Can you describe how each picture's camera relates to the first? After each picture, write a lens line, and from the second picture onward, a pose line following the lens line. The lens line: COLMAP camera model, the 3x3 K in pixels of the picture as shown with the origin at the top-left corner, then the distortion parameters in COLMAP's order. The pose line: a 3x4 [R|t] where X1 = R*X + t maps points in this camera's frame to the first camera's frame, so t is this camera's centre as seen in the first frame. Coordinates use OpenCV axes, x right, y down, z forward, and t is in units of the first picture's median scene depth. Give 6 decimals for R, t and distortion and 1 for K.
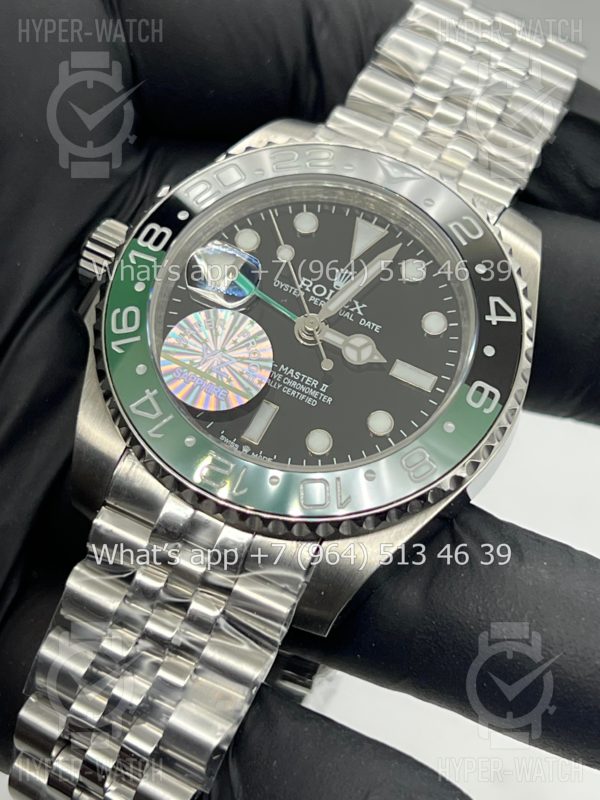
lens RADIAL K [[1849.0, 0, 296.4], [0, 1849.0, 398.1], [0, 0, 1]] dist [0.202296, 0.000000]
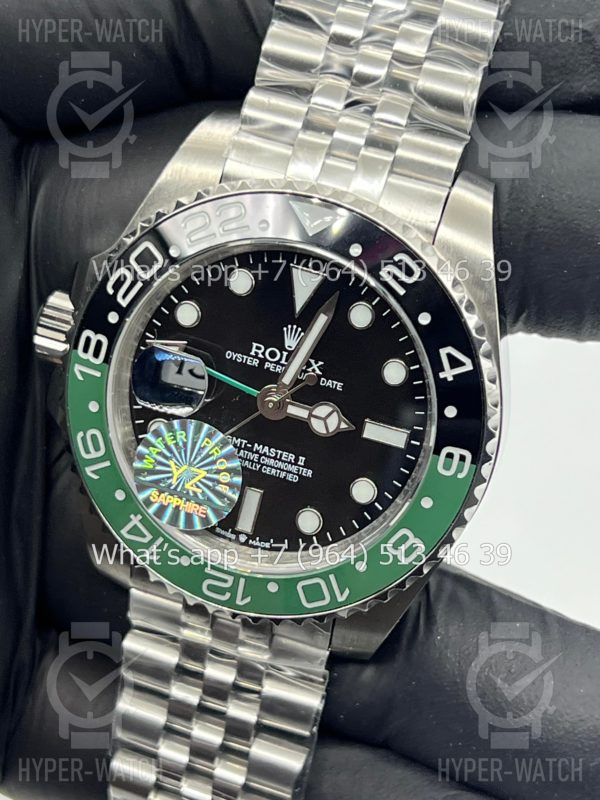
lens RADIAL K [[1849.0, 0, 318.9], [0, 1849.0, 398.0], [0, 0, 1]] dist [0.202296, 0.000000]
pose [[0.952813, -0.190098, -0.236666, 0.263280], [0.286658, 0.819974, 0.495449, -0.518251], [0.099876, -0.539912, 0.835775, 0.192992]]
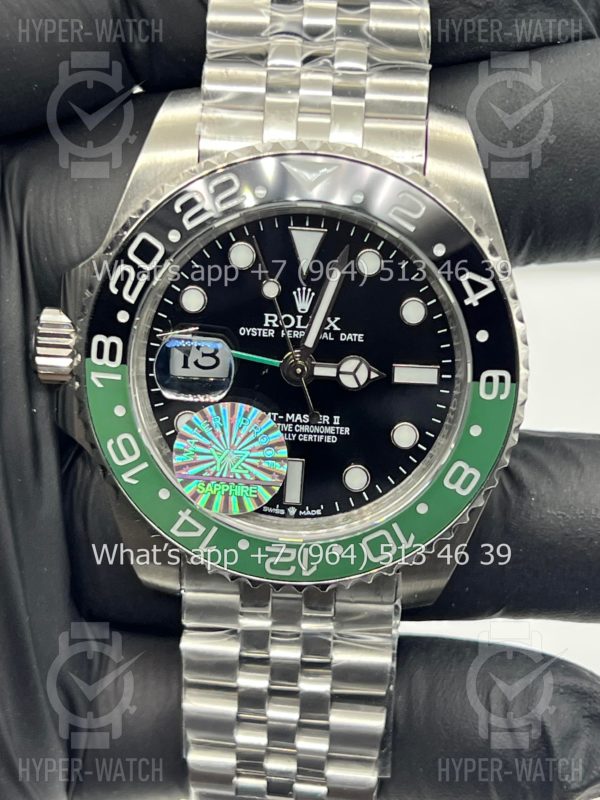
lens RADIAL K [[1849.0, 0, 298.8], [0, 1849.0, 394.0], [0, 0, 1]] dist [0.202296, 0.000000]
pose [[0.912465, -0.398771, -0.091595, 0.091872], [0.383324, 0.754880, 0.532184, -0.544199], [-0.143076, -0.520709, 0.841660, 0.184034]]
